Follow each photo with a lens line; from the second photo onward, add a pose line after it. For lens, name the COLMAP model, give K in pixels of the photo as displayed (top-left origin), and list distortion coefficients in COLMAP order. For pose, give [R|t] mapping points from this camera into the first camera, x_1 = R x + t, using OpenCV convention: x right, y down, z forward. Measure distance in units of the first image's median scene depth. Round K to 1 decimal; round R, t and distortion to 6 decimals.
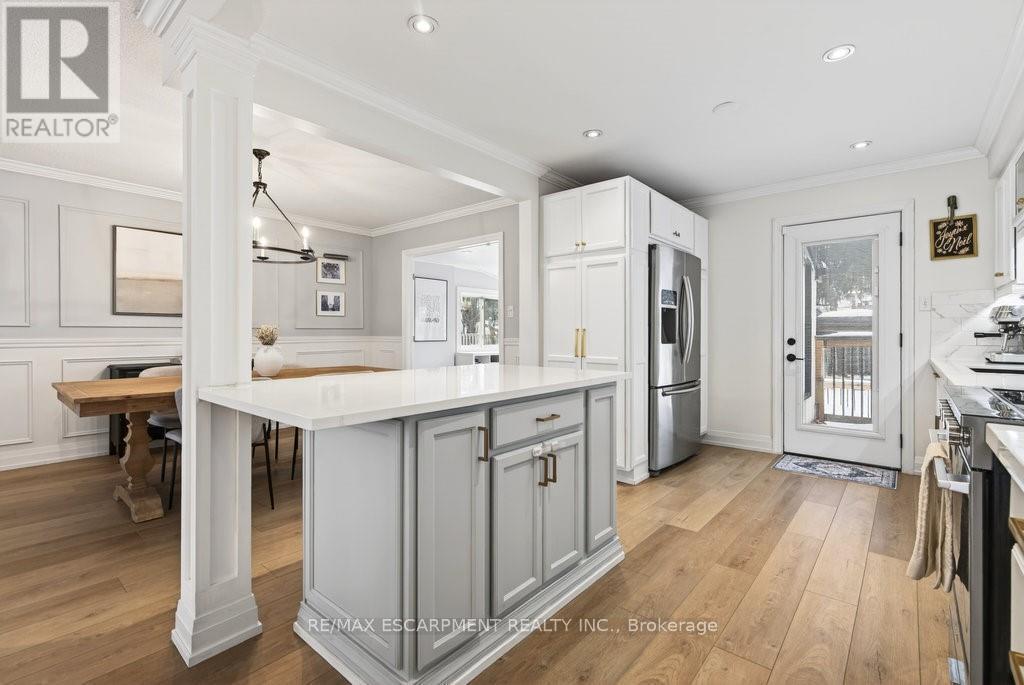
lens RADIAL K [[461.8, 0, 516.7], [0, 461.8, 334.2], [0, 0, 1]] dist [-0.008297, 0.001387]
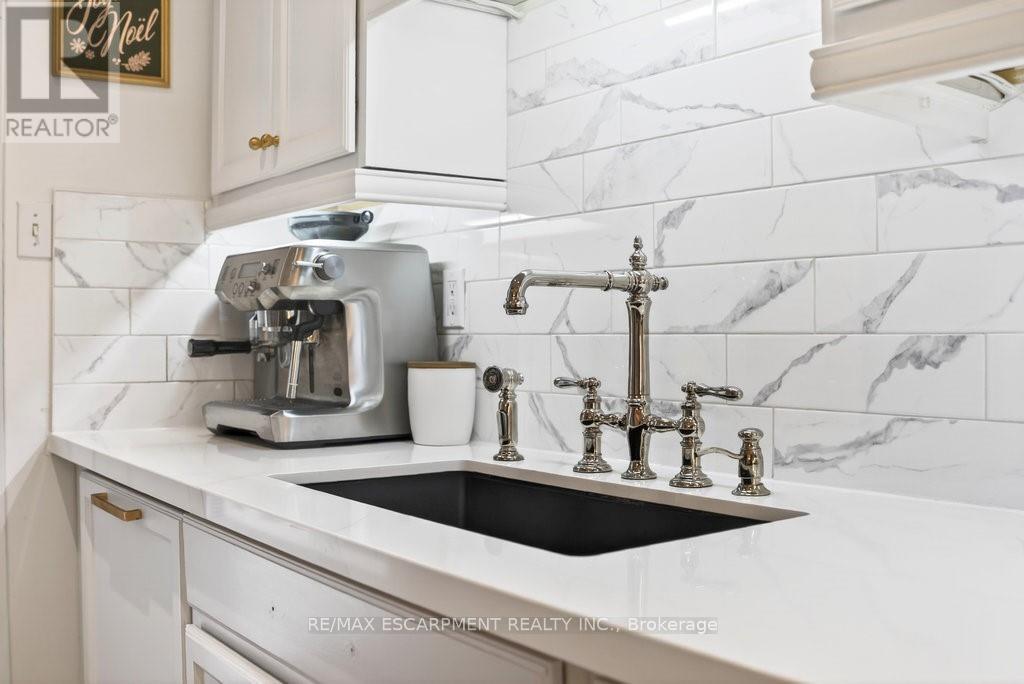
lens RADIAL K [[1057.2, 0, 513.6], [0, 1057.2, 342.9], [0, 0, 1]] dist [-0.180264, 0.000000]
pose [[0.223076, -0.010533, 0.974744, 0.360447], [0.006716, 0.999934, 0.009268, -0.004725], [-0.974778, 0.004479, 0.223132, 0.573886]]
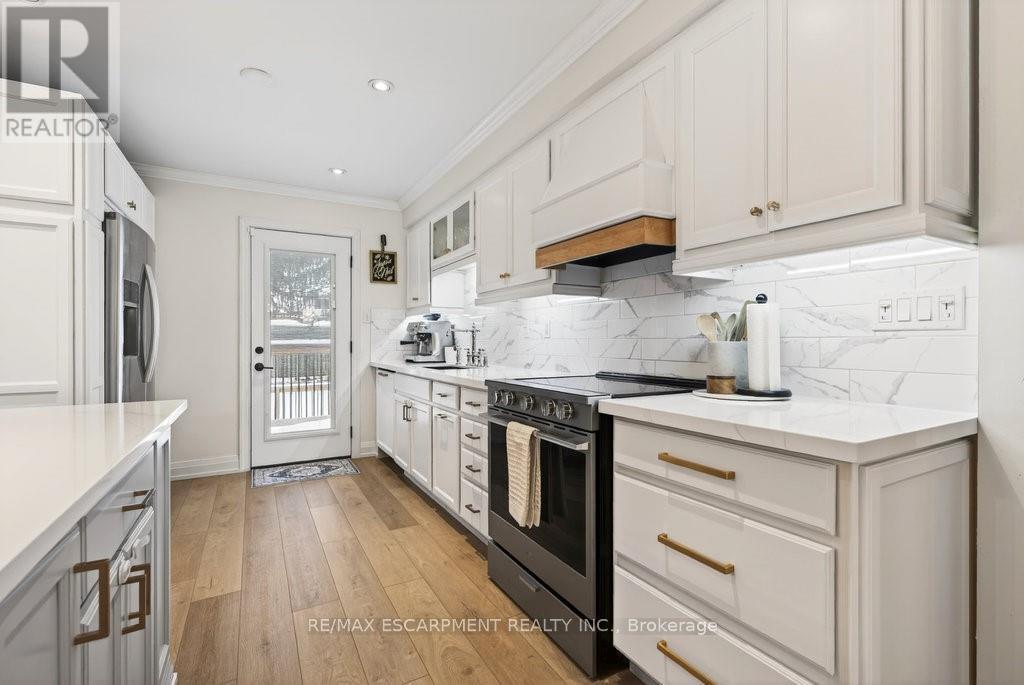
lens RADIAL K [[461.8, 0, 515.3], [0, 461.8, 343.4], [0, 0, 1]] dist [-0.008297, 0.001387]
pose [[0.343778, -0.003914, 0.939043, -0.132190], [0.002319, 0.999992, 0.003319, 0.000459], [-0.939048, 0.001037, 0.343784, 0.192898]]
